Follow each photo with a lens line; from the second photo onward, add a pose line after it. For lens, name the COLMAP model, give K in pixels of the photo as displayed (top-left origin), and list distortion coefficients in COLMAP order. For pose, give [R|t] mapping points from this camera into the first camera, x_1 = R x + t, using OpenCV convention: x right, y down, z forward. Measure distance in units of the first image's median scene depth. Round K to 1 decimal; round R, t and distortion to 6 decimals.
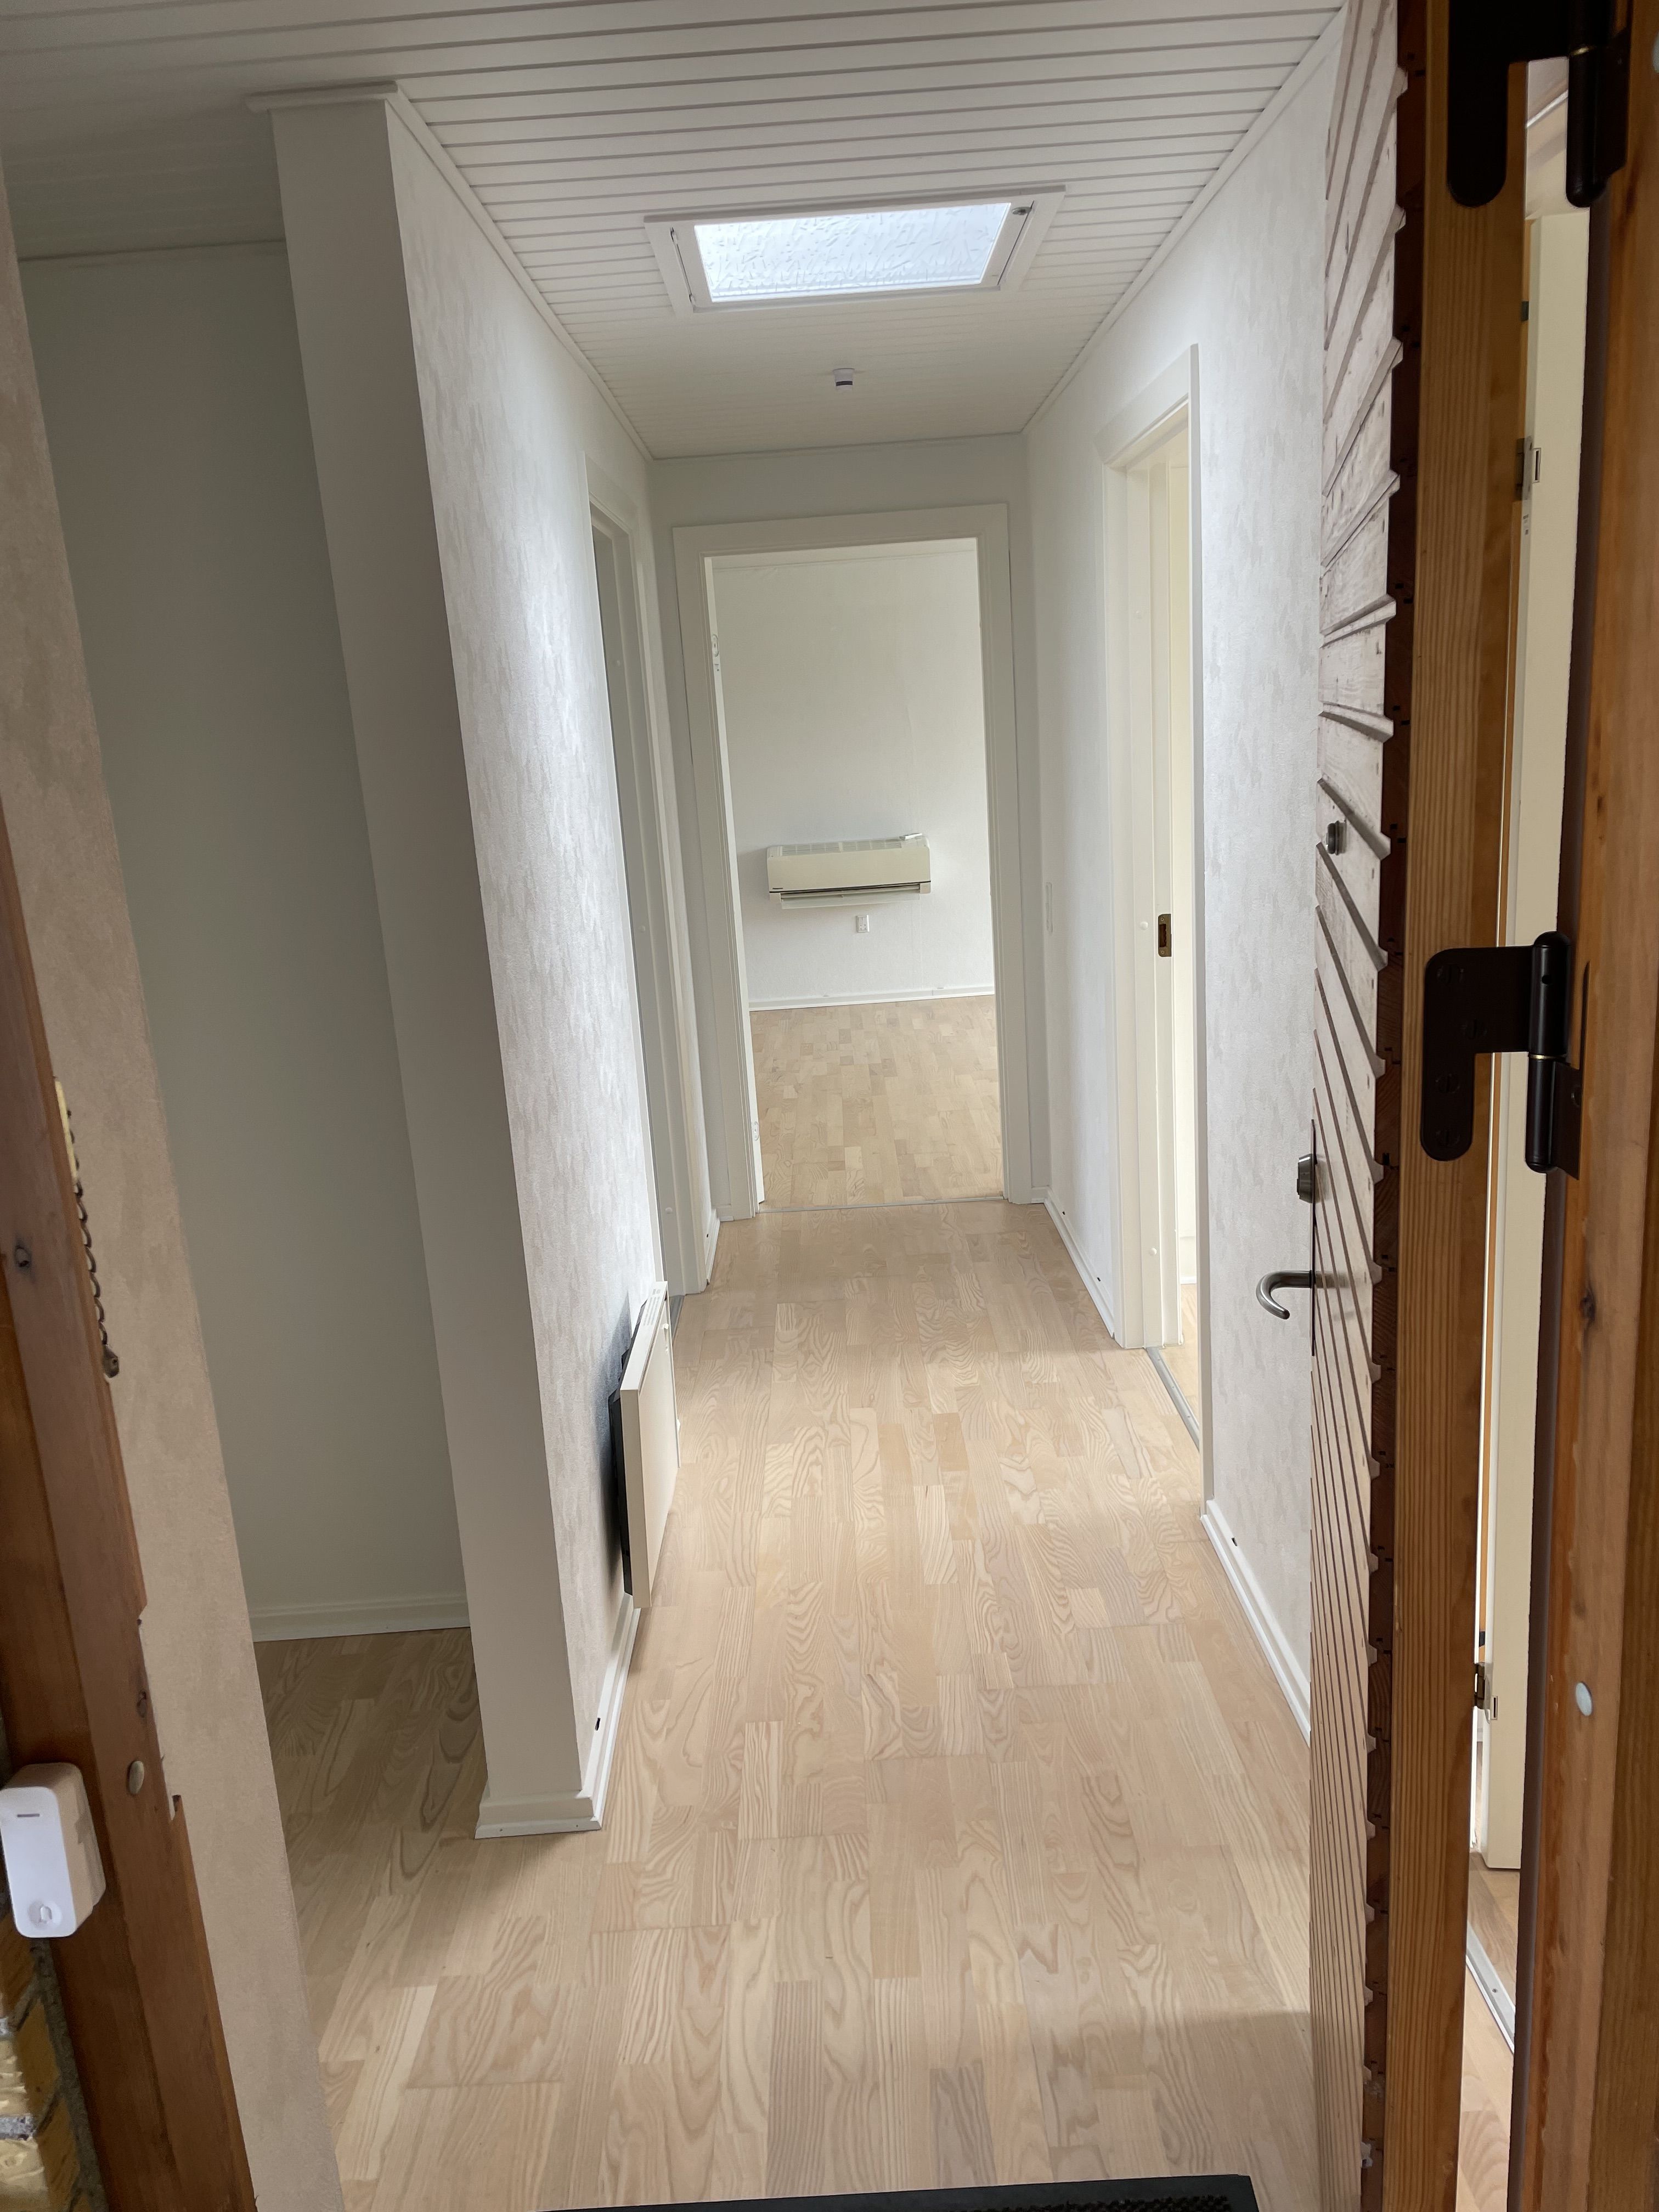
lens RADIAL K [[1668.4, 0, 828.7], [0, 1668.4, 1107.1], [0, 0, 1]] dist [0.048011, -0.048509]
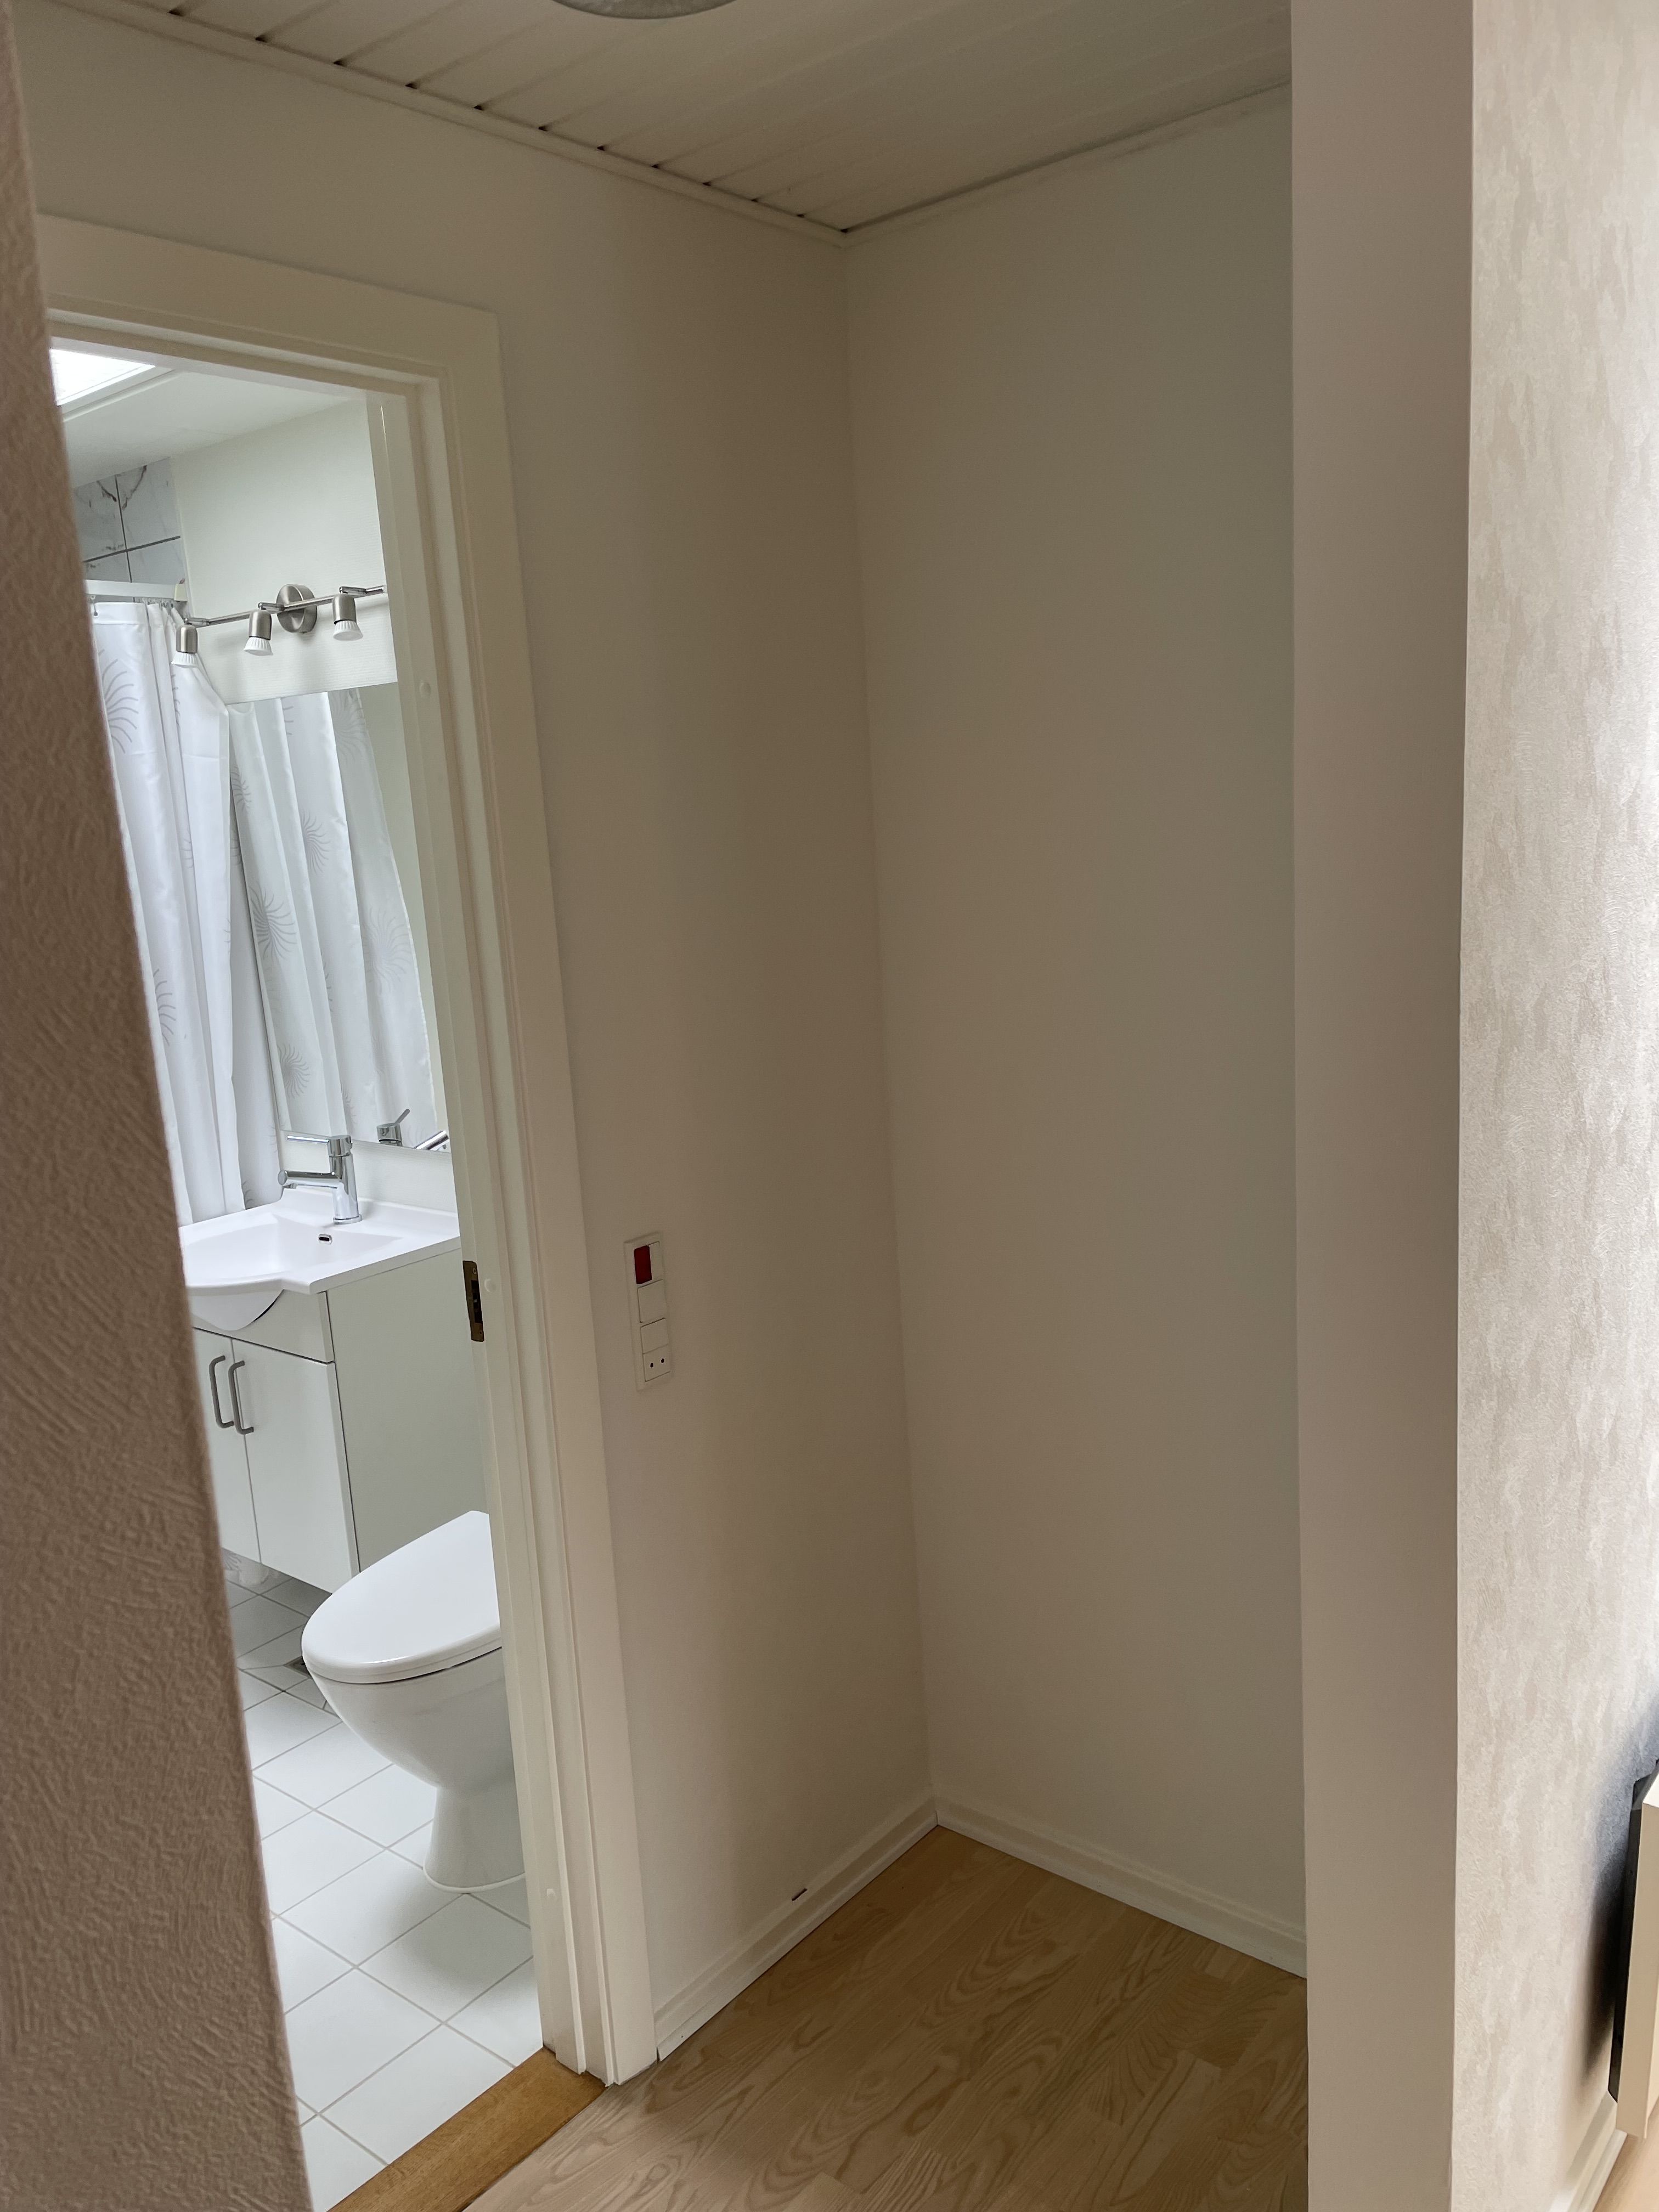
lens RADIAL K [[1668.4, 0, 832.4], [0, 1668.4, 1139.5], [0, 0, 1]] dist [0.048011, -0.048509]
pose [[0.774331, 0.139194, -0.617282, -0.003375], [-0.131615, 0.989600, 0.058049, -0.078255], [0.618942, 0.036294, 0.784598, 0.330029]]
